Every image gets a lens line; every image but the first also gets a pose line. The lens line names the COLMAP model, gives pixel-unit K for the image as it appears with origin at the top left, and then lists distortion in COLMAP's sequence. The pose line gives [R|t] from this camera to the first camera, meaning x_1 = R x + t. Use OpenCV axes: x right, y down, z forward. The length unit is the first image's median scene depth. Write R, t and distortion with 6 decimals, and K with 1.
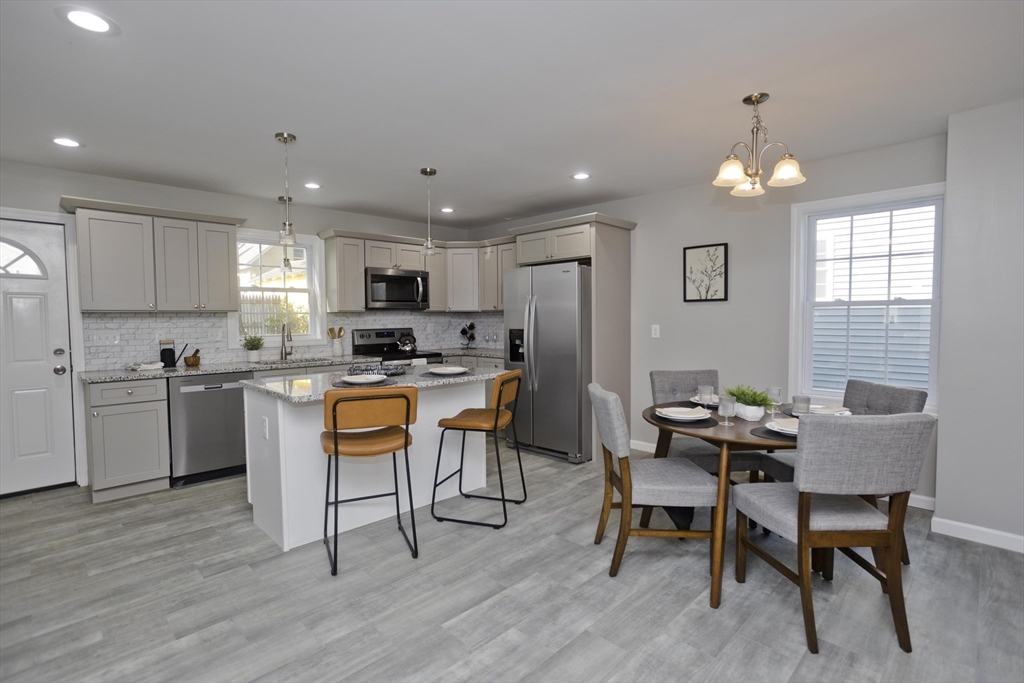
lens RADIAL K [[498.7, 0, 508.9], [0, 498.7, 341.7], [0, 0, 1]] dist [-0.040992, 0.024636]
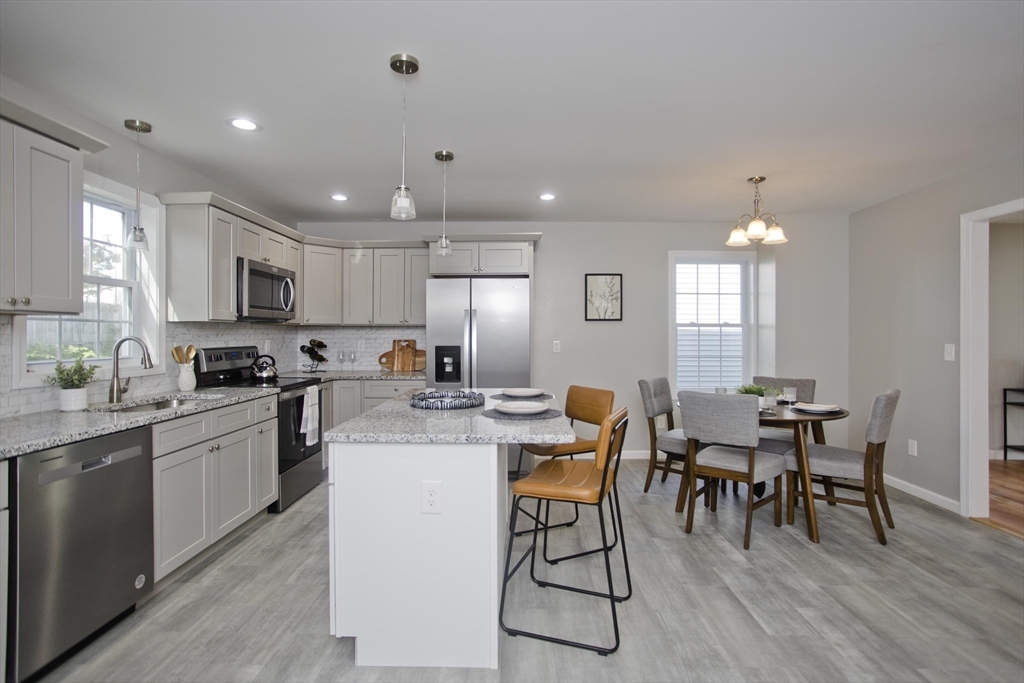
lens RADIAL K [[498.7, 0, 517.9], [0, 498.7, 338.0], [0, 0, 1]] dist [-0.040992, 0.024636]
pose [[0.705358, 0.003827, 0.708841, -0.681972], [0.028613, 0.999017, -0.033866, -0.006705], [-0.708273, 0.044170, 0.704555, 0.353212]]
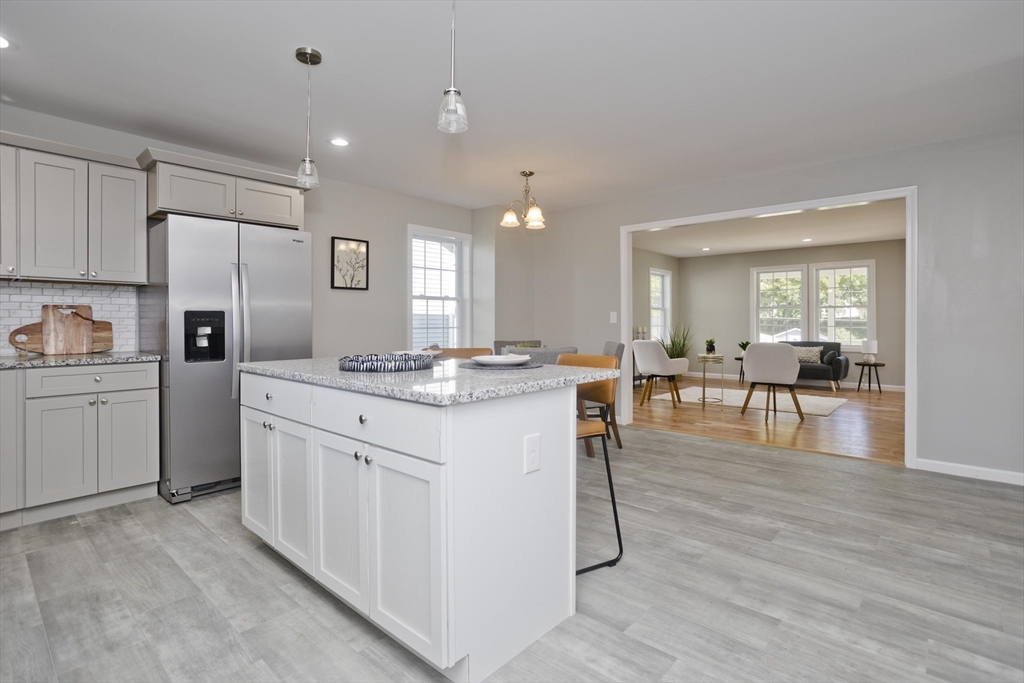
lens RADIAL K [[498.7, 0, 517.8], [0, 498.7, 323.8], [0, 0, 1]] dist [-0.040992, 0.024636]
pose [[-0.070212, 0.004576, 0.997522, -0.835518], [0.053849, 0.998549, -0.000790, 0.018125], [-0.996078, 0.053660, -0.070356, 0.817268]]
